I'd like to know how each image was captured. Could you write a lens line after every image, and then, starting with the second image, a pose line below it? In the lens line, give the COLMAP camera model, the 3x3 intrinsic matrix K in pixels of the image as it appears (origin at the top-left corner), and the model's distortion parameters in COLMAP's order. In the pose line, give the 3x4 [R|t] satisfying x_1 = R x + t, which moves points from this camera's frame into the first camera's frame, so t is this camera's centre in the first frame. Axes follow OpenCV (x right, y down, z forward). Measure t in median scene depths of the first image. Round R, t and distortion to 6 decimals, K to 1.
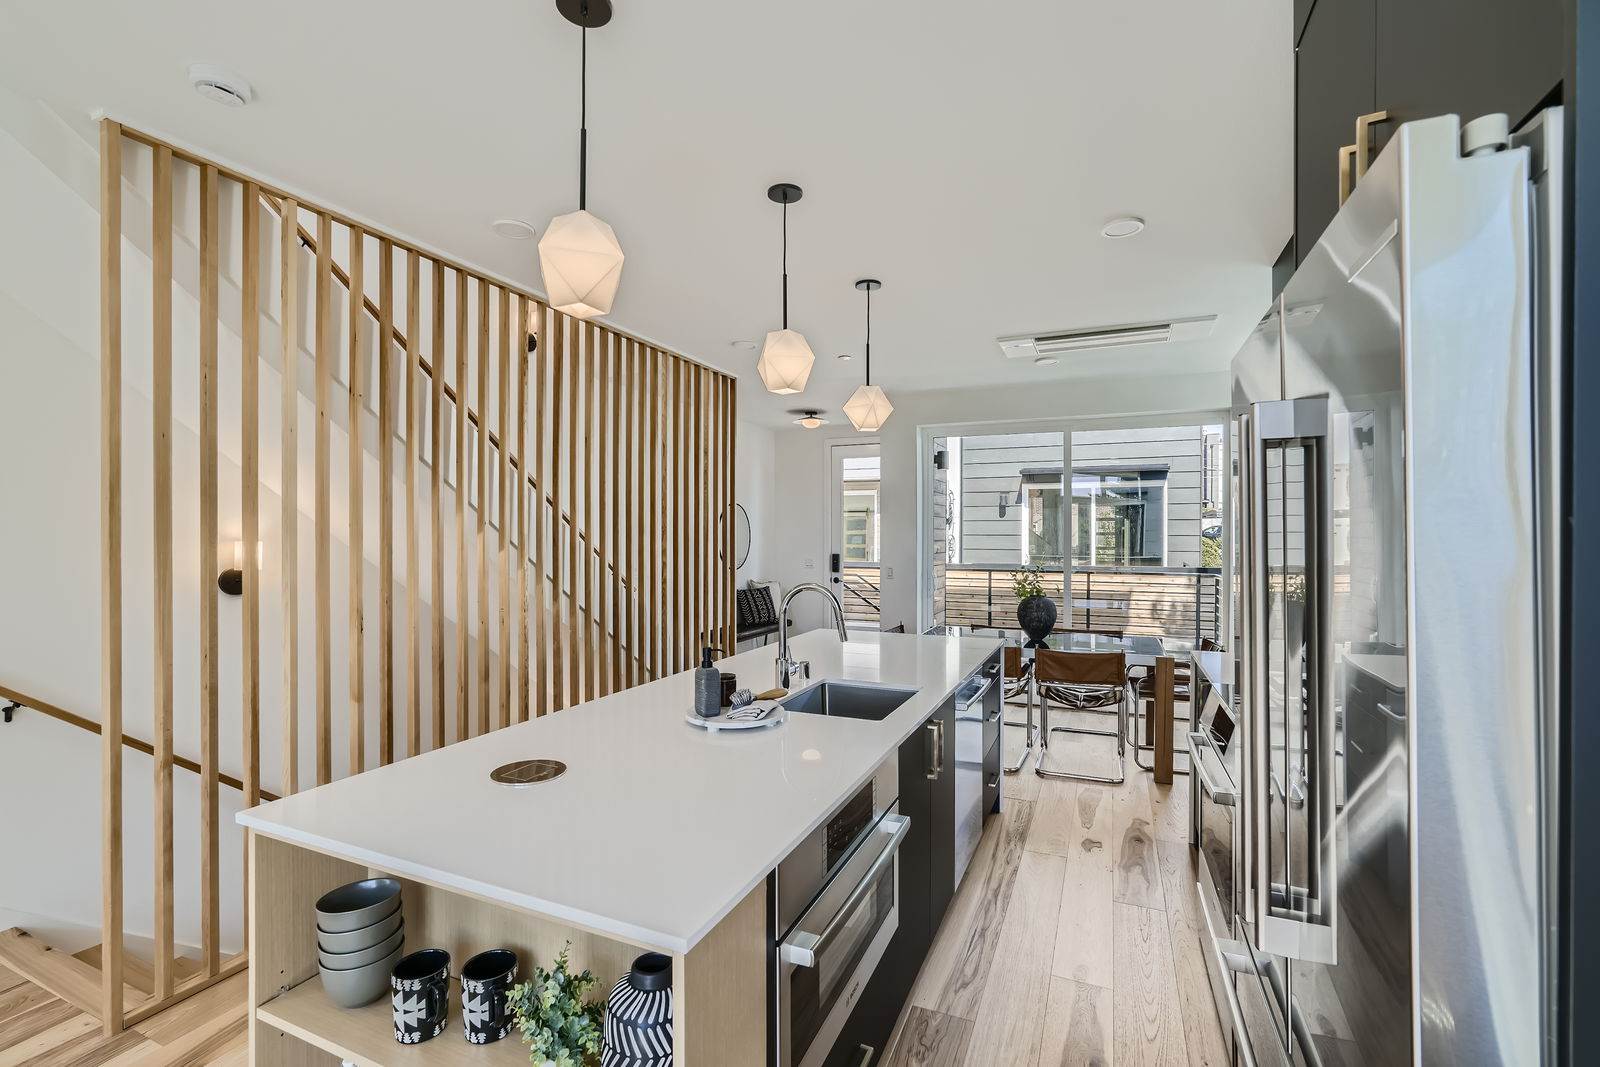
lens RADIAL K [[706.6, 0, 804.3], [0, 706.6, 541.6], [0, 0, 1]] dist [-0.005021, -0.000453]
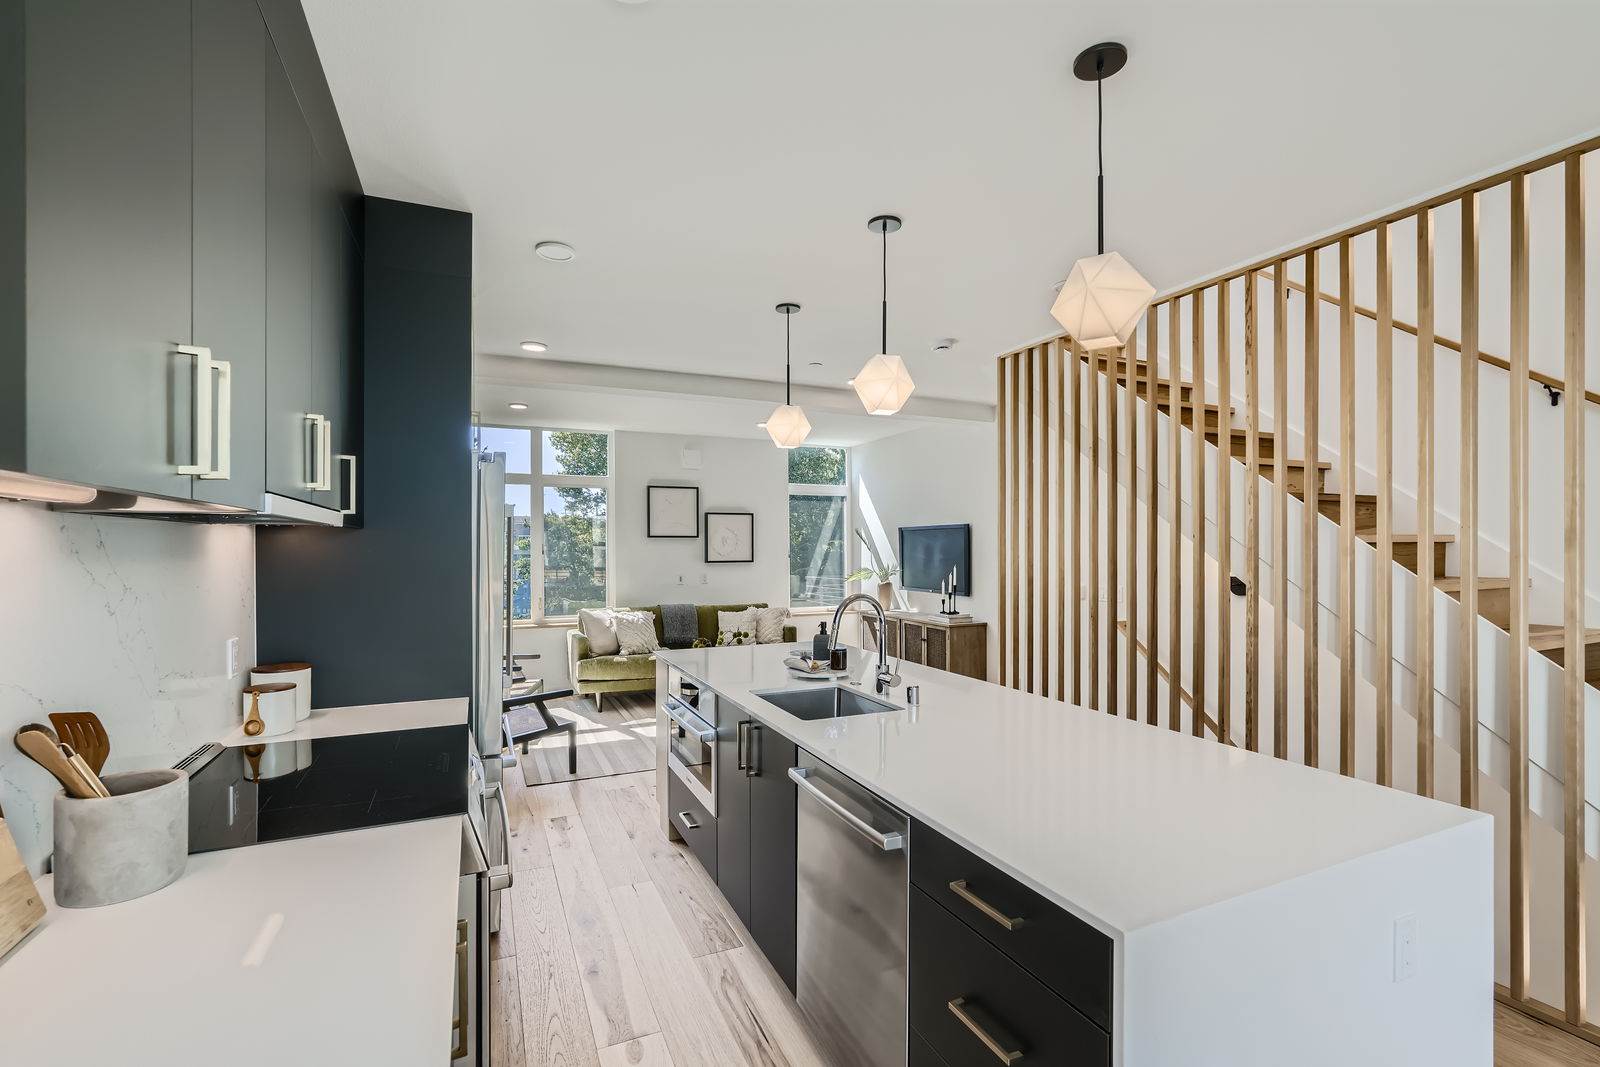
lens RADIAL K [[706.6, 0, 804.3], [0, 706.6, 541.6], [0, 0, 1]] dist [-0.005021, -0.000453]
pose [[-0.665003, -0.003390, -0.746833, 0.851087], [-0.009663, 0.999945, 0.004065, -0.021703], [0.746778, 0.009920, -0.664999, 1.625664]]
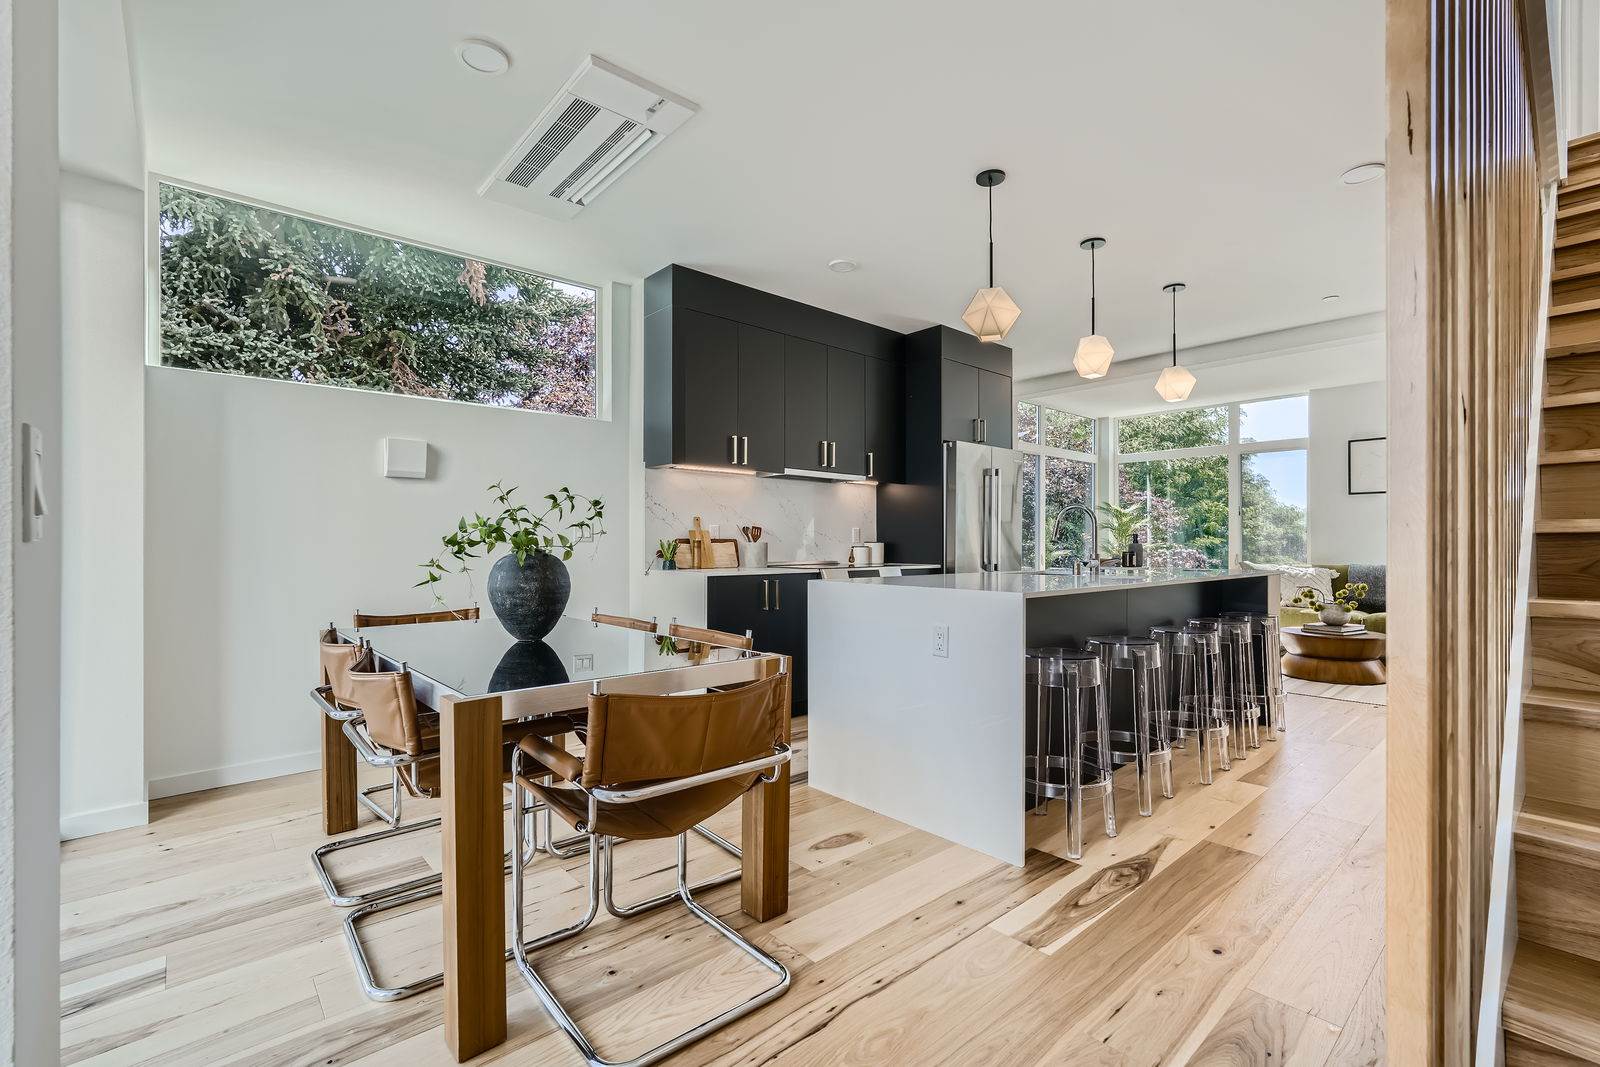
lens RADIAL K [[704.4, 0, 804.0], [0, 704.4, 538.6], [0, 0, 1]] dist [-0.001683, 0.000351]
pose [[-0.908286, 0.001324, 0.418347, -0.099512], [0.005572, 0.999945, 0.008934, 0.116117], [-0.418312, 0.010445, -0.908243, 2.640770]]
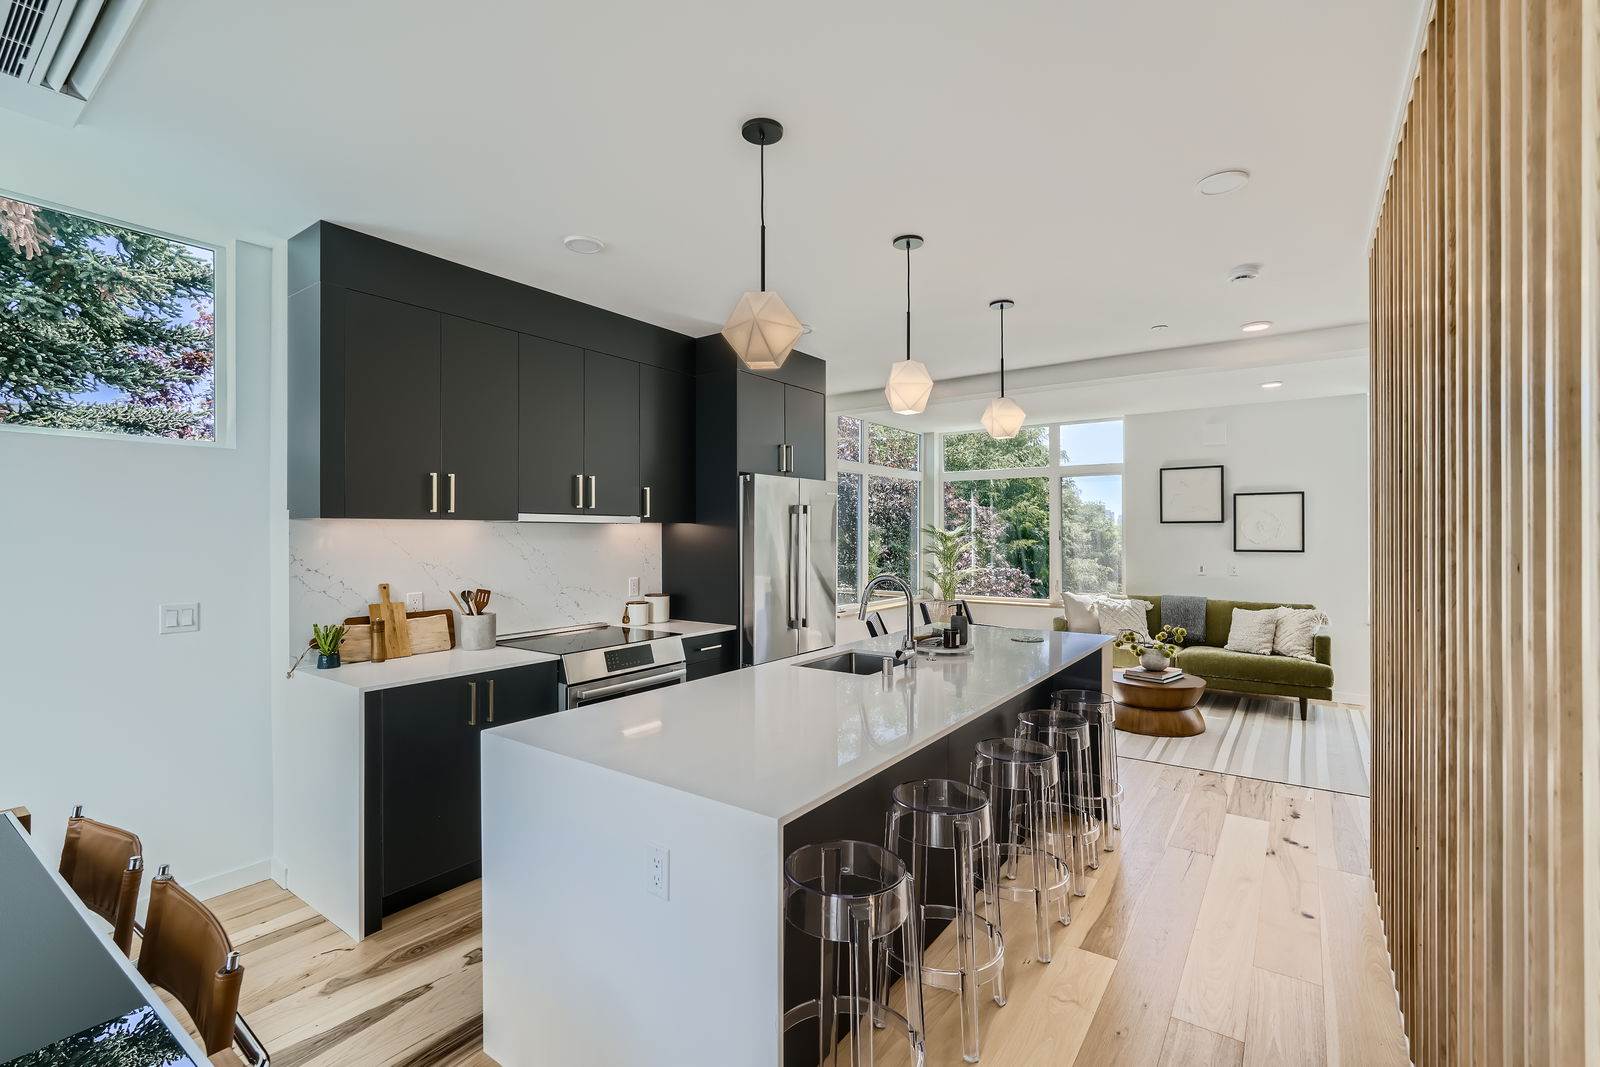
lens RADIAL K [[709.4, 0, 800.0], [0, 709.4, 533.5], [0, 0, 1]] dist [-0.002236, -0.000035]
pose [[-0.977004, 0.001498, 0.213216, -0.107235], [0.005022, 0.999860, 0.015985, -0.032837], [-0.213162, 0.016688, -0.976874, 2.207616]]
